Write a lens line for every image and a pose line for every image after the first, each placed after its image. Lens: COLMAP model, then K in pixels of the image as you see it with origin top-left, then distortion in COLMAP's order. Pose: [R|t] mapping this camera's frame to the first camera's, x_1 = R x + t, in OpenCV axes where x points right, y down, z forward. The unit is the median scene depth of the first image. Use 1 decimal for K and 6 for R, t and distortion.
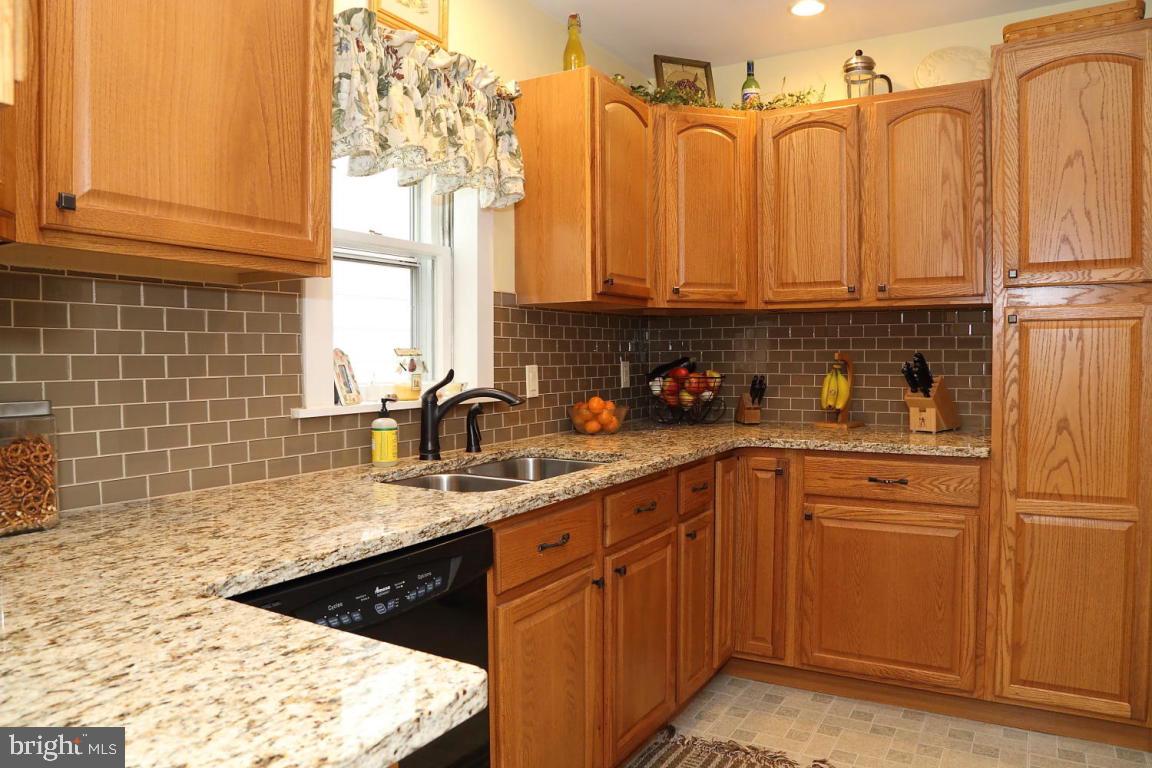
lens RADIAL K [[798.4, 0, 576.0], [0, 798.4, 384.0], [0, 0, 1]] dist [-0.100235, 0.002231]
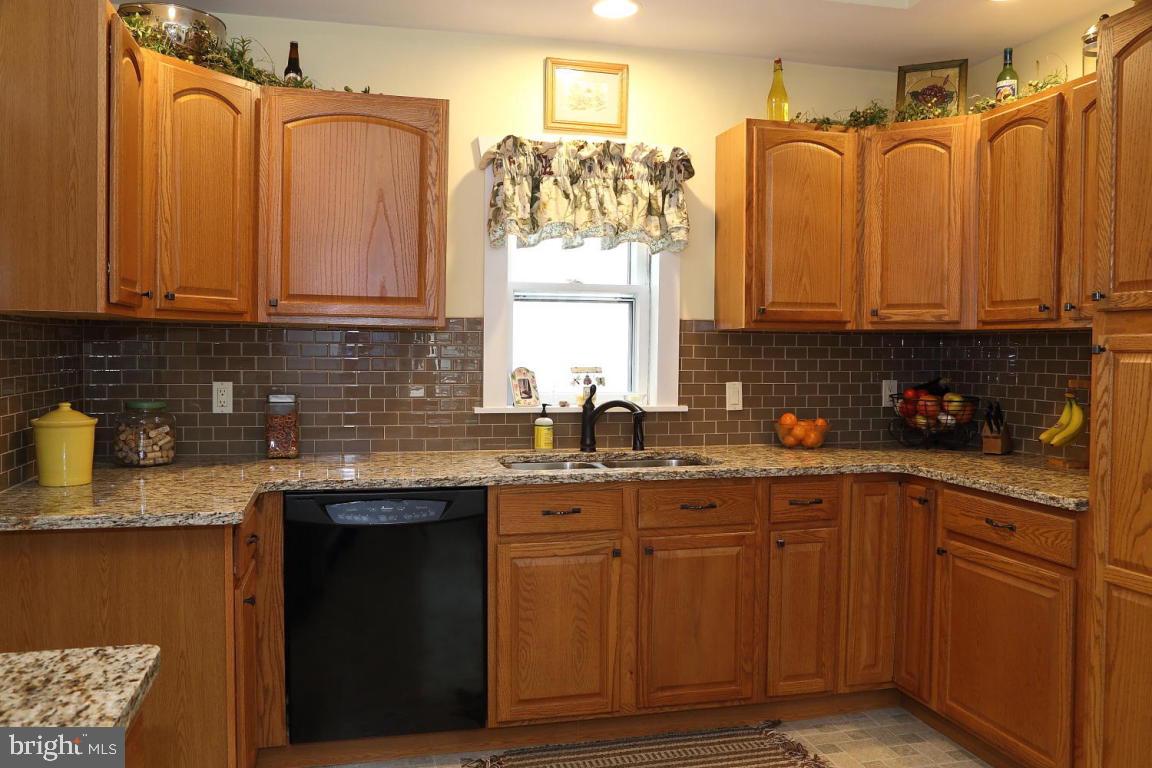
lens RADIAL K [[916.8, 0, 576.0], [0, 916.8, 384.0], [0, 0, 1]] dist [-0.074183, 0.069222]
pose [[0.704286, 0.038219, -0.708886, 0.839650], [-0.036604, 0.999177, 0.017504, -0.041797], [0.708972, 0.013620, 0.705105, -0.093367]]
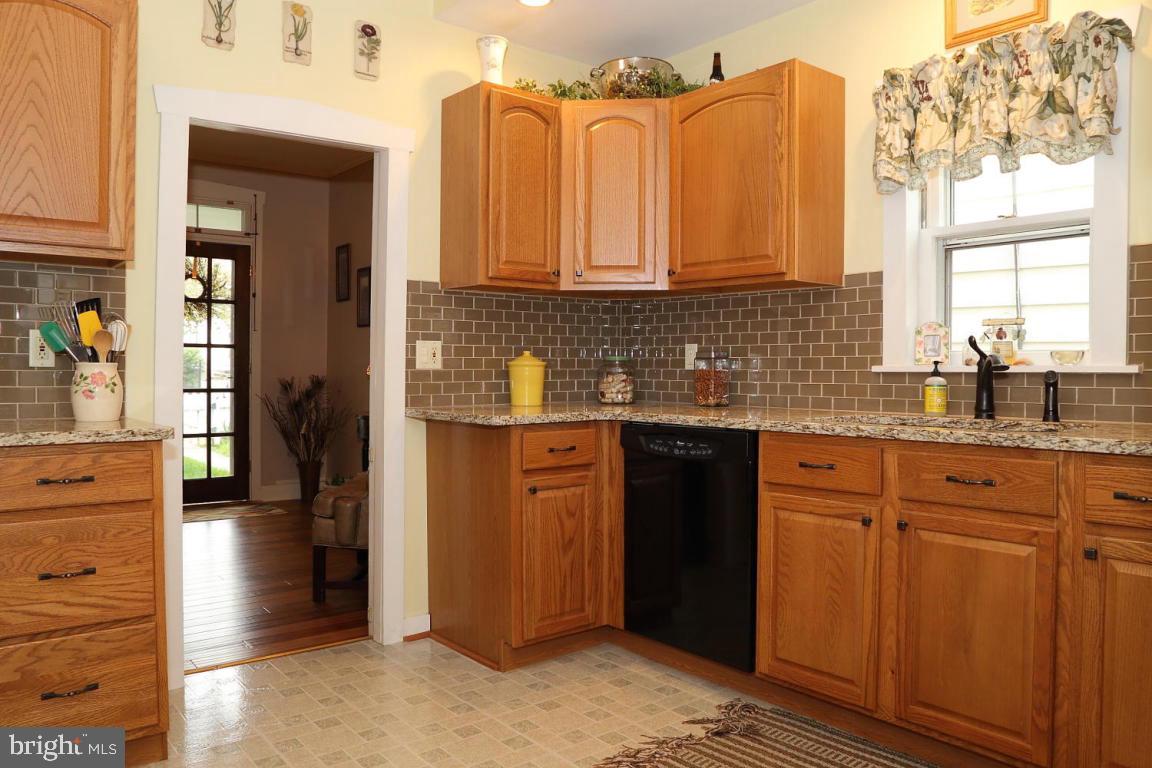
lens RADIAL K [[835.8, 0, 576.0], [0, 835.8, 384.0], [0, 0, 1]] dist [-0.121547, 0.089031]
pose [[-0.343486, 0.021710, -0.938907, 1.010144], [-0.032657, 0.998852, 0.035044, 0.024354], [0.938590, 0.042699, -0.342383, 0.807763]]
